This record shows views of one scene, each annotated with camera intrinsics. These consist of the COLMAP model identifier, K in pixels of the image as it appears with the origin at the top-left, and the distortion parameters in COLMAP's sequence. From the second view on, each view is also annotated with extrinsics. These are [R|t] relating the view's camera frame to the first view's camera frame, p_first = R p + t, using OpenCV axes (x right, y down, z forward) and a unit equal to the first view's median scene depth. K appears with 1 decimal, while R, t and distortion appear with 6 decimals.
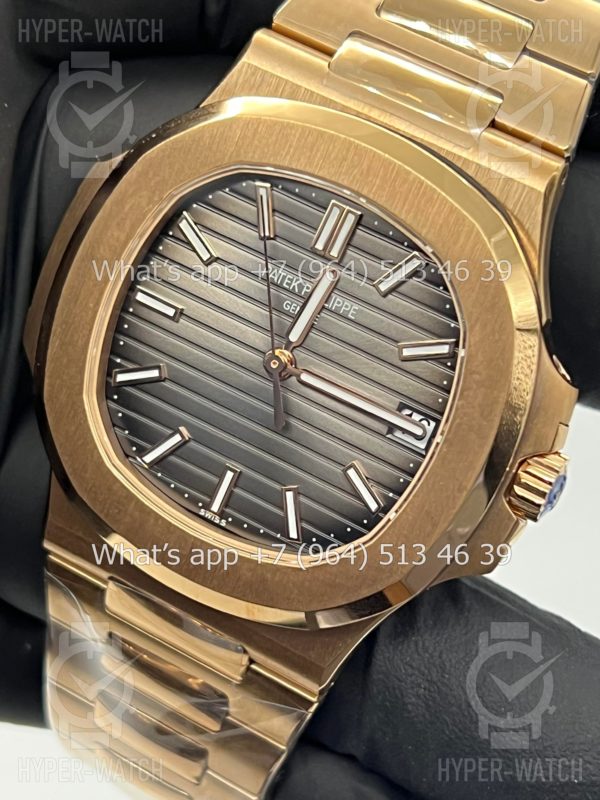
lens RADIAL K [[1917.9, 0, 299.9], [0, 1917.9, 398.8], [0, 0, 1]] dist [0.272717, 0.000000]
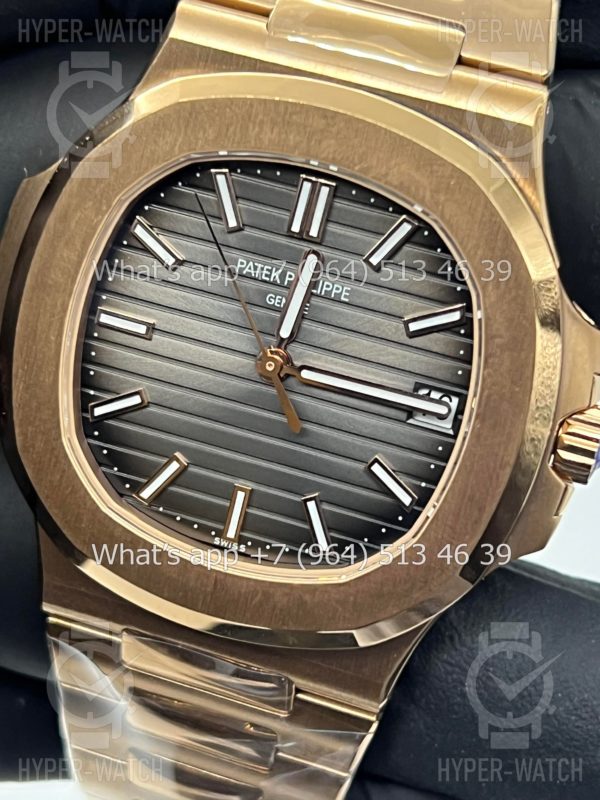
lens RADIAL K [[1917.9, 0, 300.8], [0, 1917.9, 400.0], [0, 0, 1]] dist [0.272717, 0.000000]
pose [[0.979152, -0.184941, 0.084008, -0.076831], [0.182342, 0.982512, 0.037693, -0.033440], [-0.089510, -0.021589, 0.995752, 0.100227]]
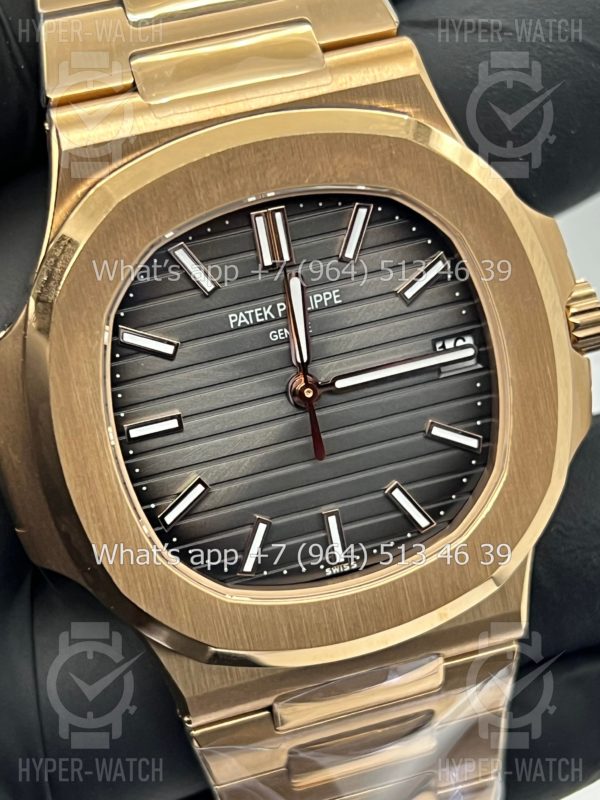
lens RADIAL K [[1917.9, 0, 303.3], [0, 1917.9, 399.3], [0, 0, 1]] dist [0.272717, 0.000000]
pose [[0.683833, -0.621217, 0.382703, -0.364725], [0.597411, 0.777834, 0.195126, -0.194620], [-0.418895, 0.095197, 0.903031, 0.168287]]
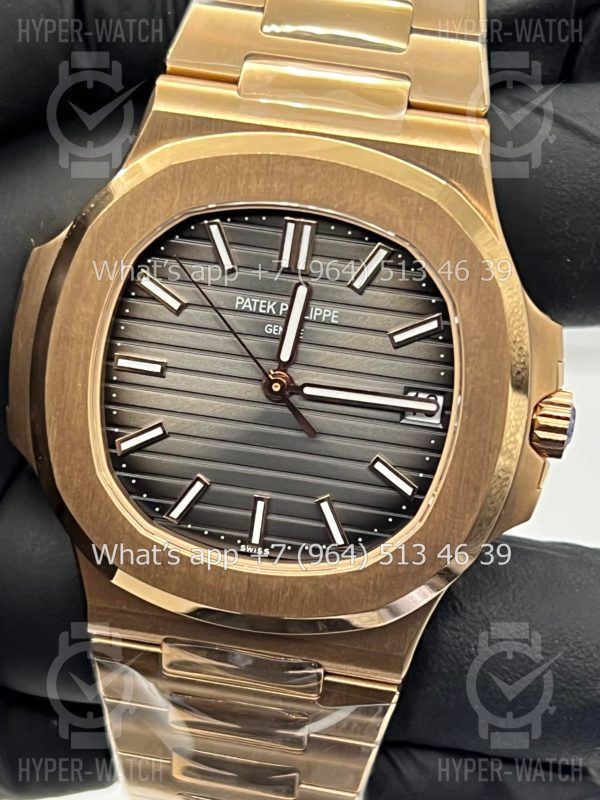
lens RADIAL K [[1917.9, 0, 299.7], [0, 1917.9, 404.7], [0, 0, 1]] dist [0.272717, 0.000000]
pose [[0.939093, -0.290878, 0.183013, -0.188938], [0.290781, 0.956381, 0.027973, -0.033745], [-0.183167, 0.026948, 0.982712, -0.005641]]
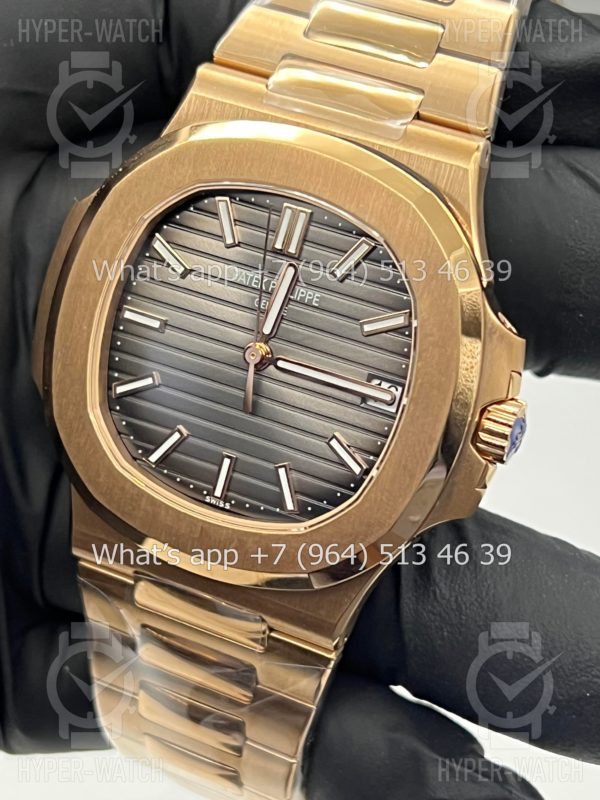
lens RADIAL K [[1917.9, 0, 295.7], [0, 1917.9, 393.4], [0, 0, 1]] dist [0.272717, 0.000000]
pose [[0.990513, -0.133246, -0.033607, 0.045409], [0.131177, 0.989680, -0.057670, 0.070067], [0.040944, 0.052714, 0.997770, -0.106568]]
